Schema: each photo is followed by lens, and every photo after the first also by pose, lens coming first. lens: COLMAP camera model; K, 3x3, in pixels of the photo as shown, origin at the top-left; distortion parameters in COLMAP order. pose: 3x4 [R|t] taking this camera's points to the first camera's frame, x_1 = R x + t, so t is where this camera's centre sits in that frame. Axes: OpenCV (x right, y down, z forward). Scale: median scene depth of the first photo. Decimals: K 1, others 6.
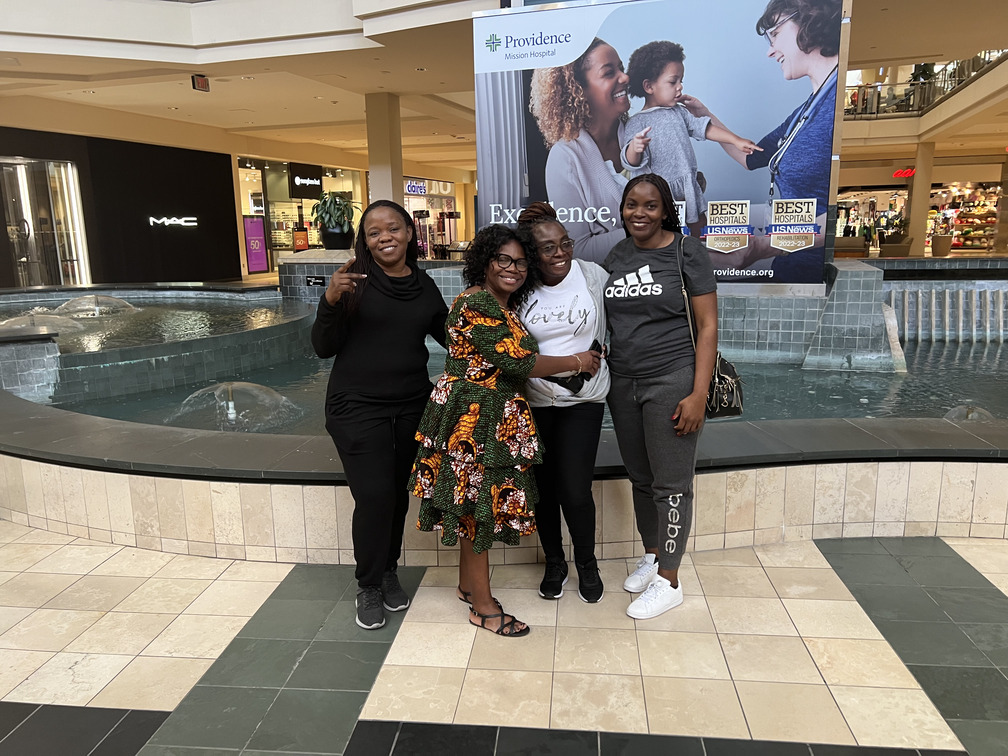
lens RADIAL K [[753.9, 0, 500.4], [0, 753.9, 382.0], [0, 0, 1]] dist [0.030054, -0.031842]
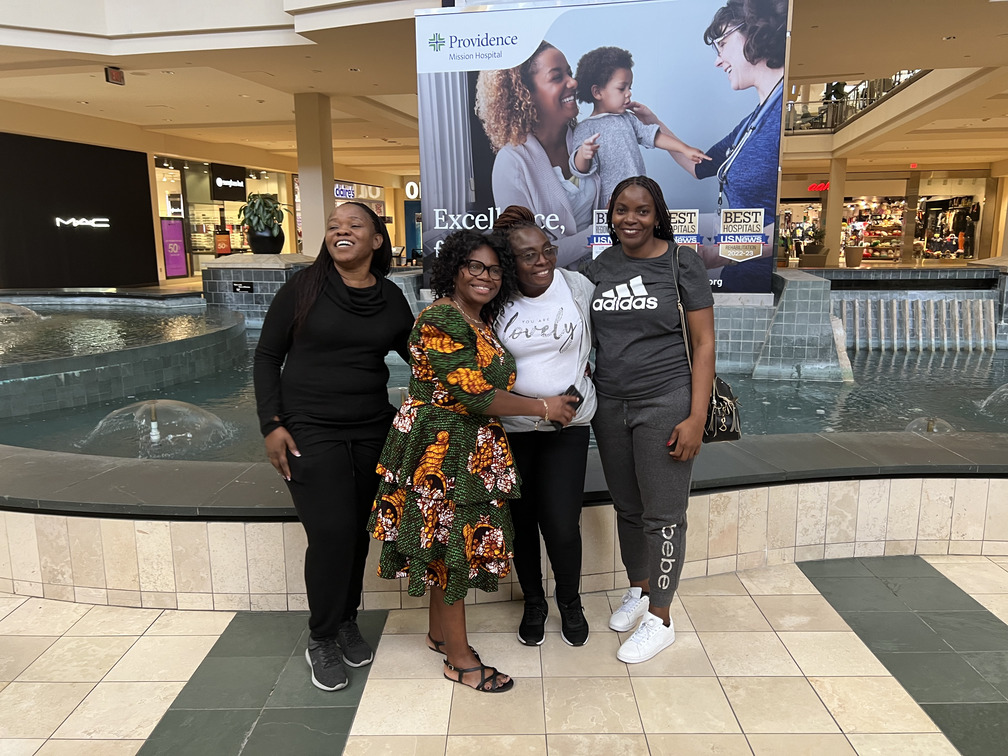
lens RADIAL K [[752.6, 0, 510.5], [0, 752.6, 372.5], [0, 0, 1]] dist [0.041893, -0.051149]
pose [[0.994169, -0.007065, 0.107597, -0.024001], [0.009269, 0.999757, -0.019996, -0.008256], [-0.107430, 0.020877, 0.993993, 0.044043]]
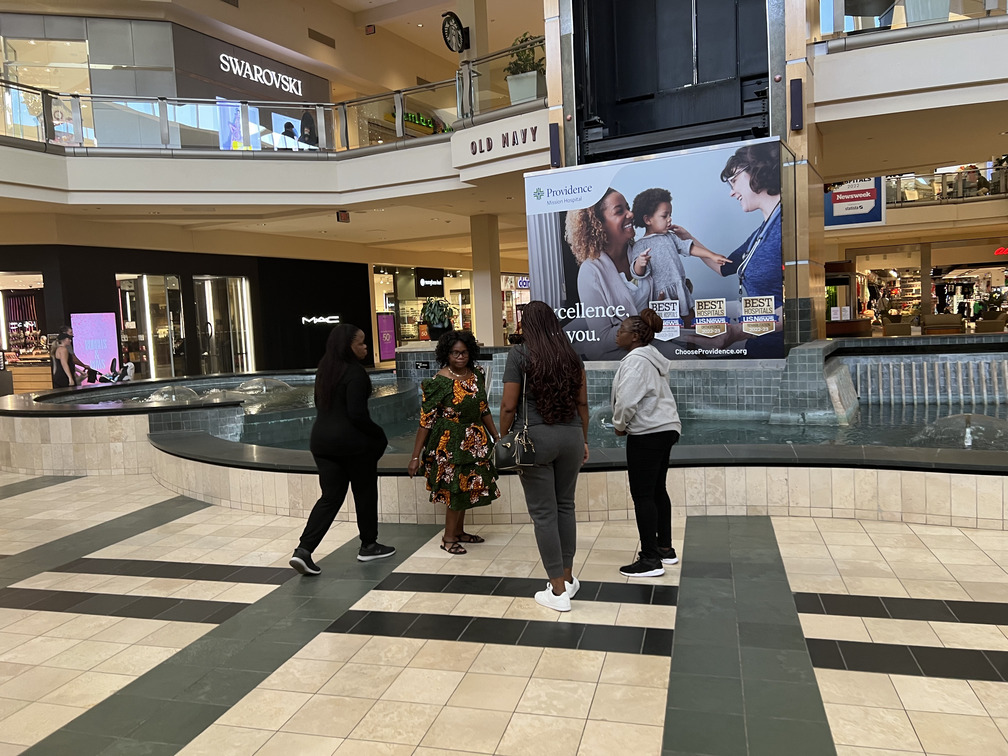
lens RADIAL K [[750.7, 0, 504.2], [0, 750.7, 369.1], [0, 0, 1]] dist [0.049231, -0.061181]
pose [[0.986372, -0.018003, -0.163542, 0.156305], [-0.003095, 0.991790, -0.127842, 0.054986], [0.164501, 0.126606, 0.978218, -0.347533]]
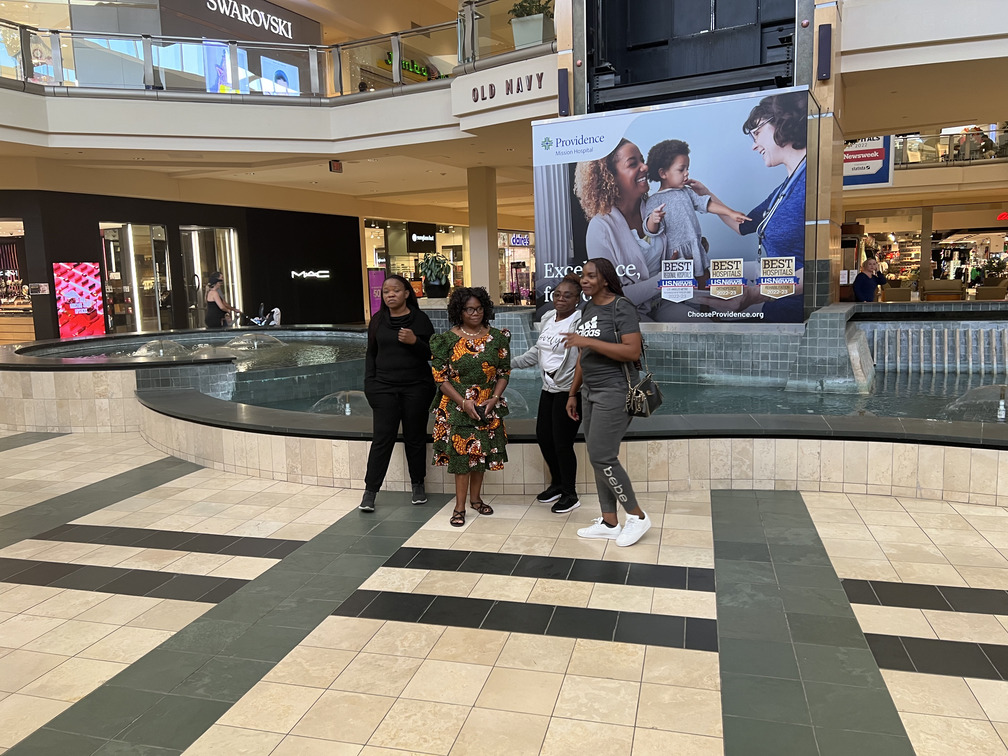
lens RADIAL K [[751.2, 0, 496.4], [0, 751.2, 369.0], [0, 0, 1]] dist [0.044233, -0.054029]
pose [[0.987643, 0.007866, -0.156525, 0.117711], [-0.019562, 0.997117, -0.073321, 0.045713], [0.155497, 0.075477, 0.984949, -0.296127]]
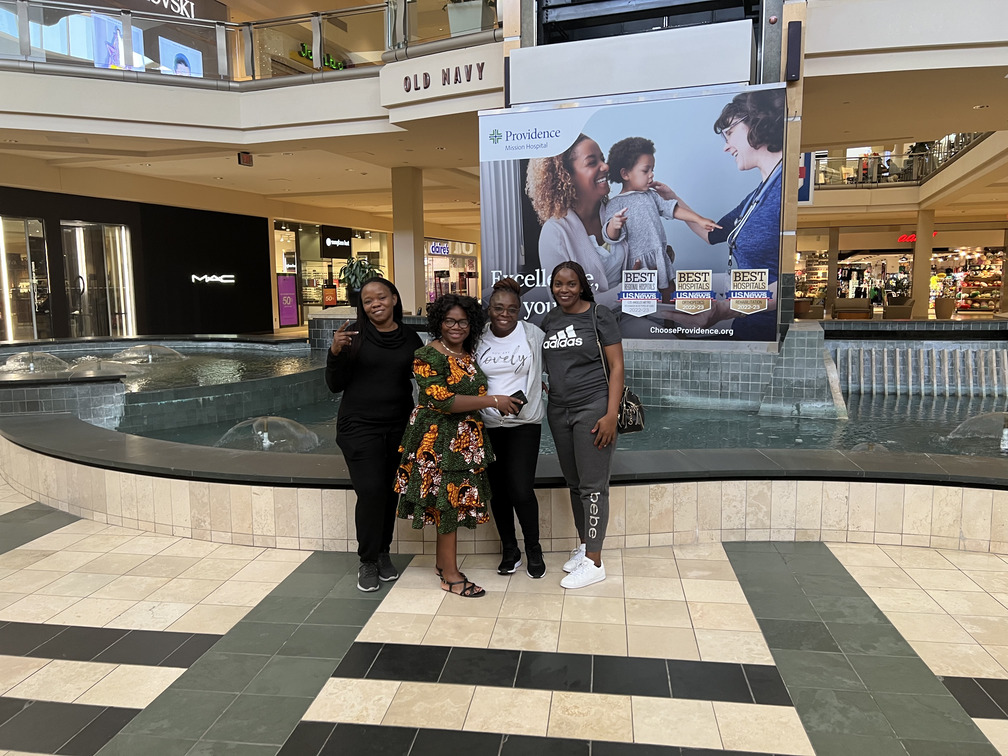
lens RADIAL K [[752.3, 0, 500.9], [0, 752.3, 374.8], [0, 0, 1]] dist [0.039183, -0.045941]
pose [[0.999425, 0.012754, -0.031412, 0.042575], [-0.015302, 0.996494, -0.082248, 0.020909], [0.030253, 0.082681, 0.996117, -0.151104]]
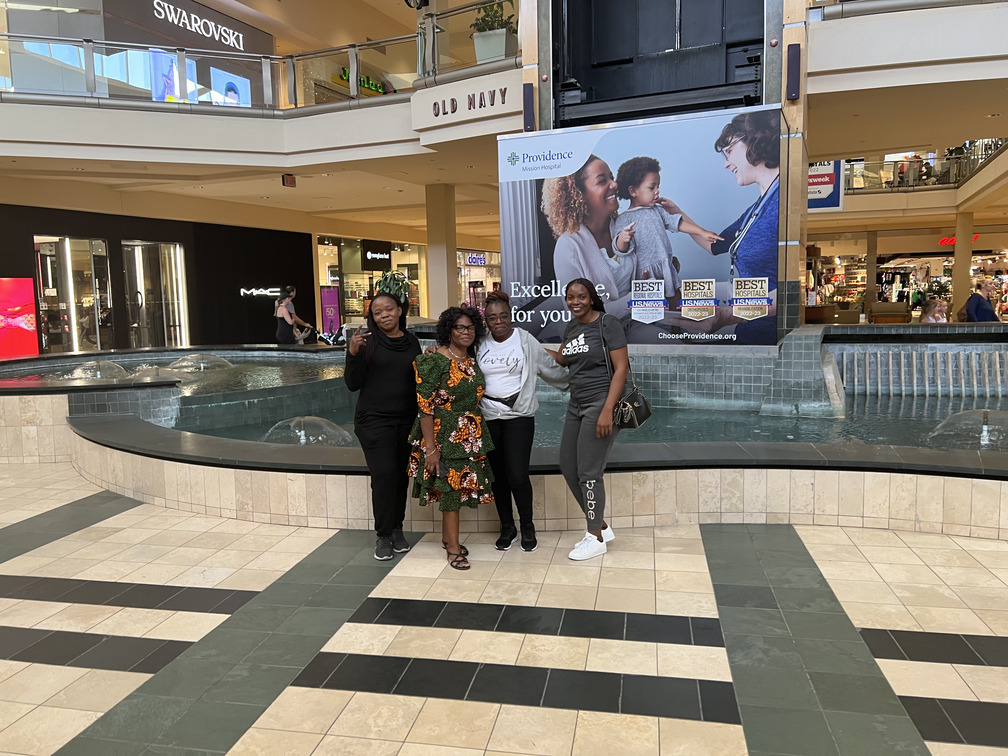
lens RADIAL K [[751.2, 0, 496.4], [0, 751.2, 369.0], [0, 0, 1]] dist [0.044233, -0.054029]
pose [[0.995554, 0.004965, -0.094058, 0.087748], [-0.014409, 0.994884, -0.099995, 0.035128], [0.093080, 0.100906, 0.990532, -0.239519]]
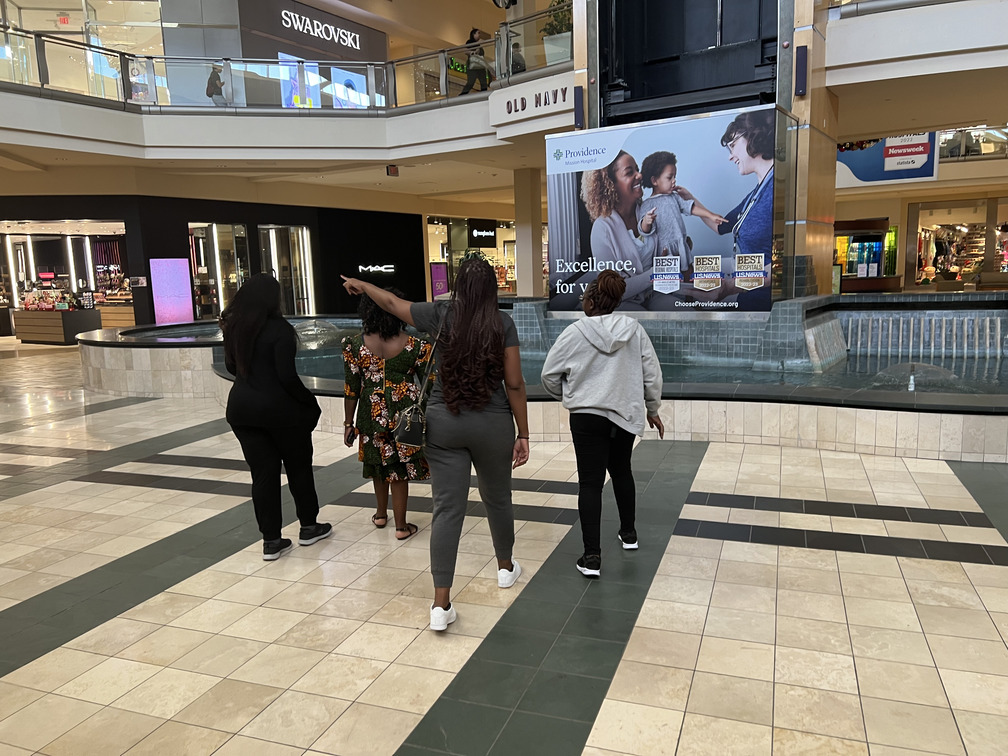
lens RADIAL K [[752.2, 0, 509.4], [0, 752.2, 382.9], [0, 0, 1]] dist [0.038574, -0.045357]
pose [[0.970008, 0.023701, -0.241914, 0.286131], [-0.035282, 0.998424, -0.043653, 0.083246], [0.240498, 0.050879, 0.969315, -0.492184]]
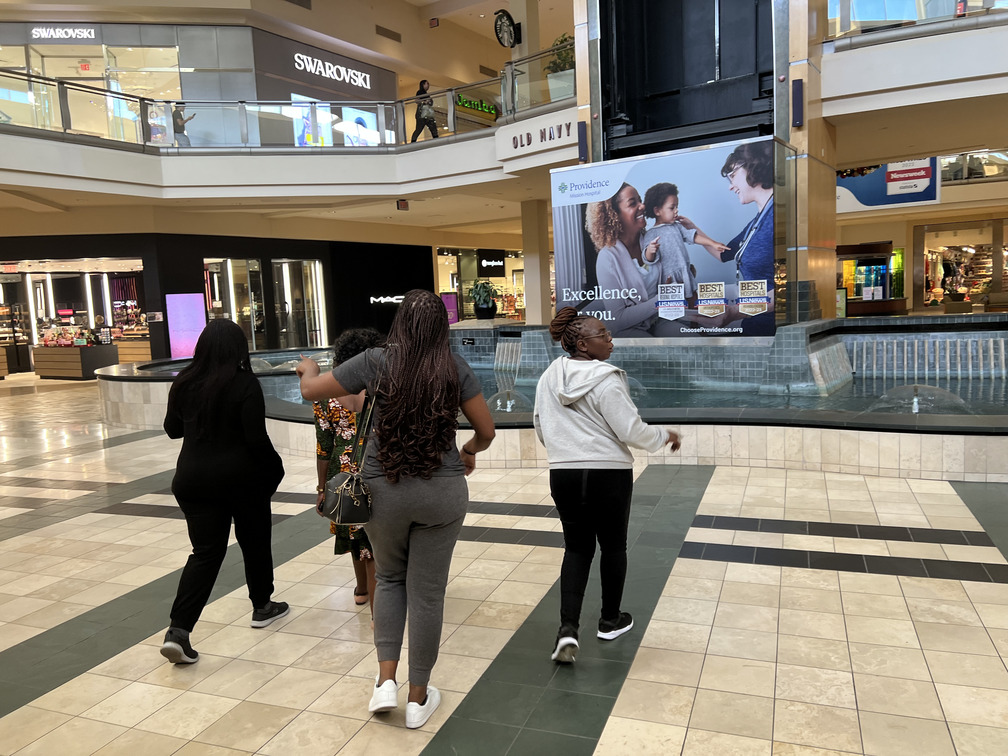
lens RADIAL K [[752.6, 0, 510.5], [0, 752.6, 372.5], [0, 0, 1]] dist [0.041893, -0.051149]
pose [[0.966684, -0.003820, -0.255944, 0.296790], [-0.020715, 0.995442, -0.093097, 0.083715], [0.255132, 0.095298, 0.962198, -0.514857]]
